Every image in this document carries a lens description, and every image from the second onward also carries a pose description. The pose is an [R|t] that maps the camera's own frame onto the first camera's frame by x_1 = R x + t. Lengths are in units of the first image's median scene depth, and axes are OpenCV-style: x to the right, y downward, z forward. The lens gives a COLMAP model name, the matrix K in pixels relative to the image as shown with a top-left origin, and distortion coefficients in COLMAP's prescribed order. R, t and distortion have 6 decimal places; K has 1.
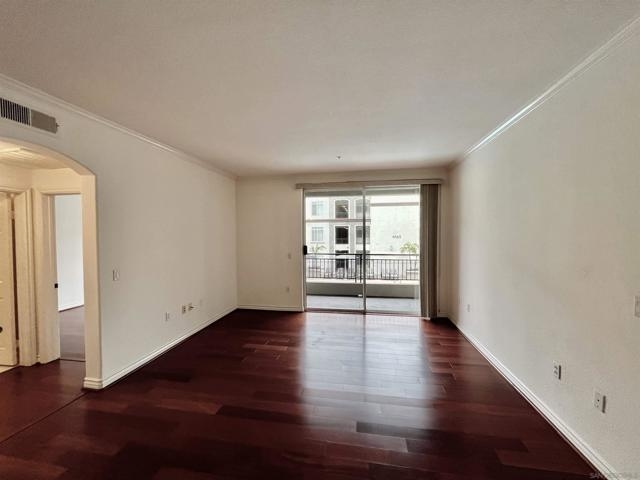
lens RADIAL K [[259.5, 0, 325.4], [0, 259.5, 239.4], [0, 0, 1]] dist [0.000252, -0.000592]
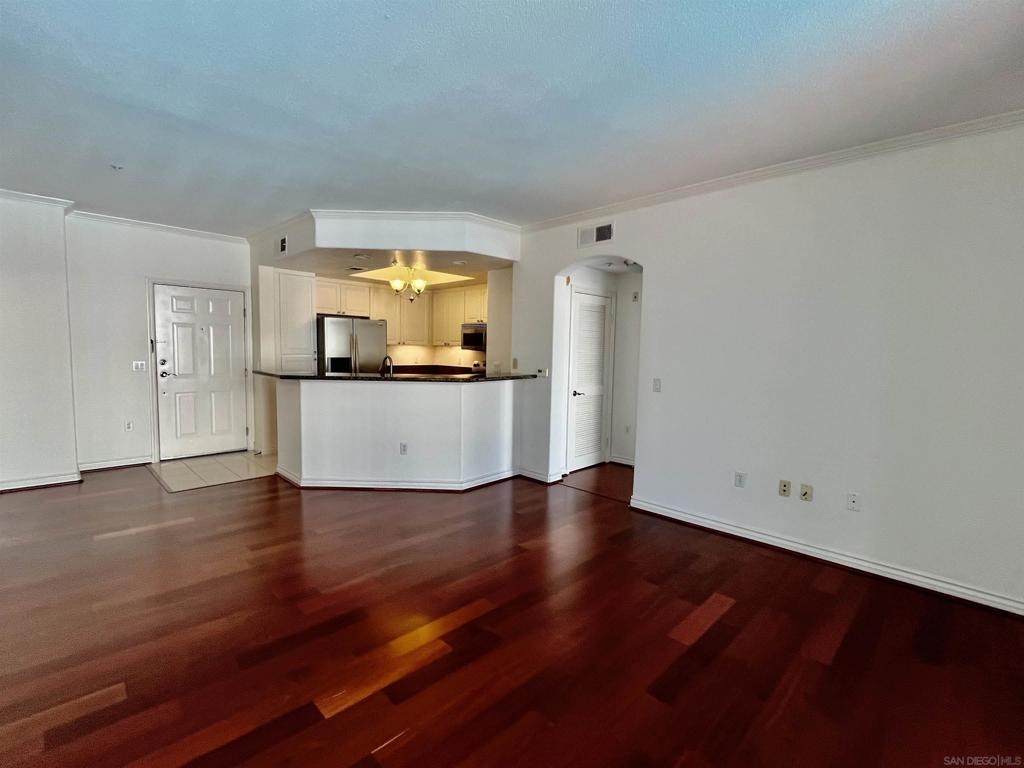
lens RADIAL K [[468.5, 0, 517.0], [0, 468.5, 378.6], [0, 0, 1]] dist [-0.003035, -0.000679]
pose [[-0.565818, 0.049210, -0.823060, 0.494231], [-0.027438, 0.996541, 0.078445, 0.009757], [0.824073, 0.066968, -0.562511, 1.153654]]
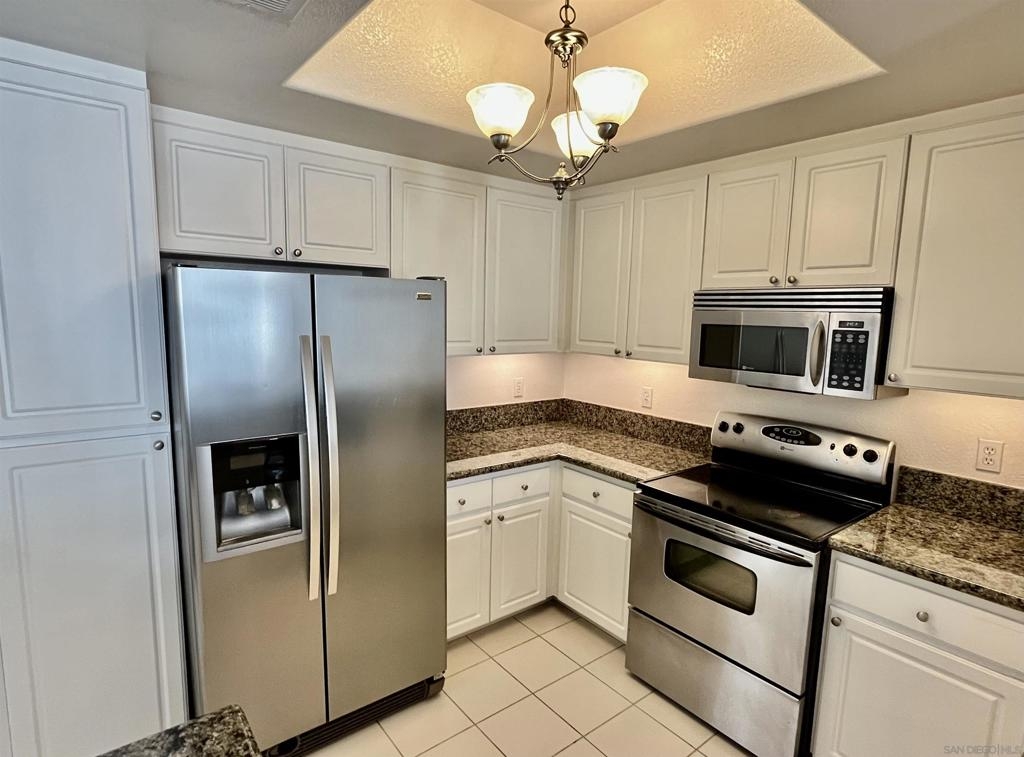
lens RADIAL K [[553.0, 0, 504.9], [0, 553.0, 382.9], [0, 0, 1]] dist [-0.001751, -0.001528]
pose [[-0.672975, 0.088330, -0.734372, -0.390915], [-0.026210, 0.989373, 0.143020, -0.039441], [0.739201, 0.115497, -0.663508, 0.070873]]
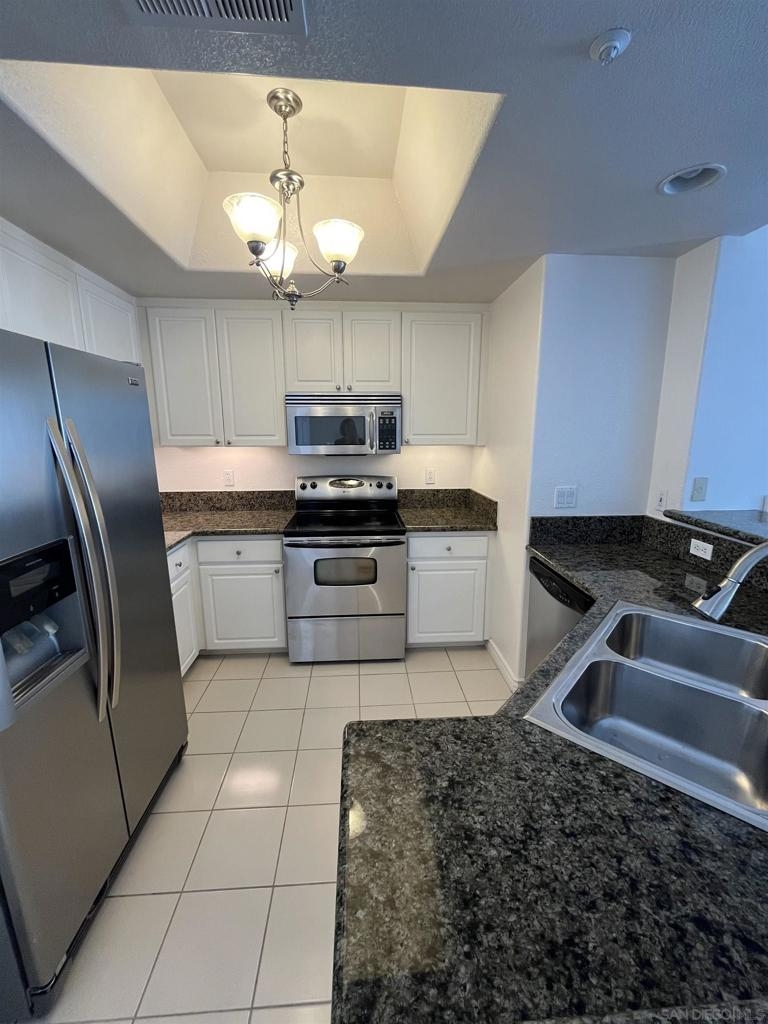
lens RADIAL K [[415.2, 0, 382.5], [0, 415.2, 513.4], [0, 0, 1]] dist [0.000252, -0.000592]
pose [[0.229472, 0.198004, -0.952962, -0.274004], [-0.009546, 0.979500, 0.201219, 0.000321], [0.973268, -0.037077, 0.226658, -0.244154]]
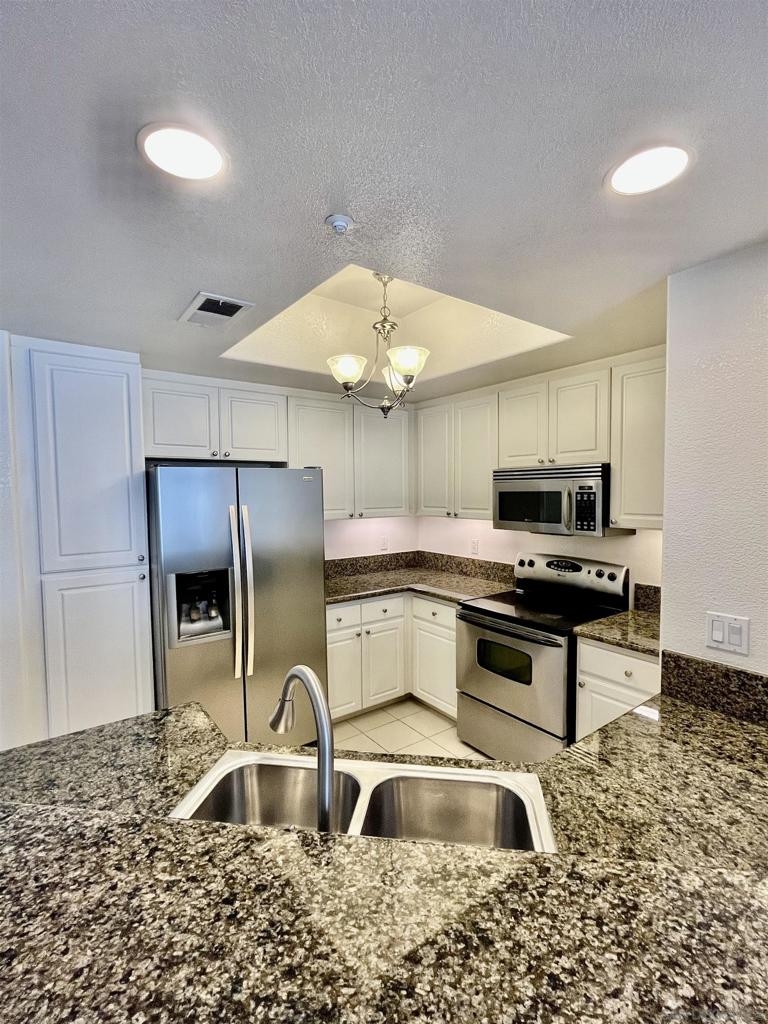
lens RADIAL K [[468.5, 0, 379.1], [0, 468.5, 510.1], [0, 0, 1]] dist [-0.003035, -0.000679]
pose [[-0.698923, 0.045072, -0.713775, -0.300243], [0.007377, 0.998414, 0.055822, -0.035929], [0.715159, 0.033750, -0.698147, 0.233652]]
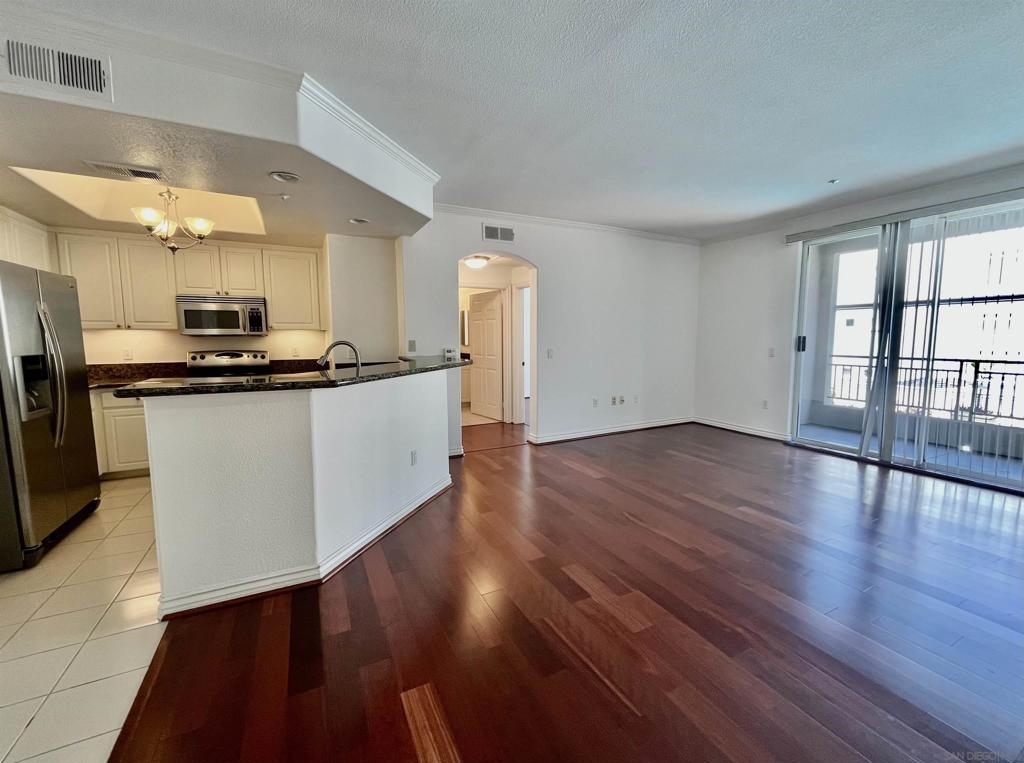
lens RADIAL K [[415.2, 0, 513.1], [0, 415.2, 377.6], [0, 0, 1]] dist [0.000252, -0.000592]
pose [[0.603632, 0.083096, -0.792921, 0.444733], [-0.009114, 0.995208, 0.097357, 0.049612], [0.797211, -0.051541, 0.601497, -0.194890]]
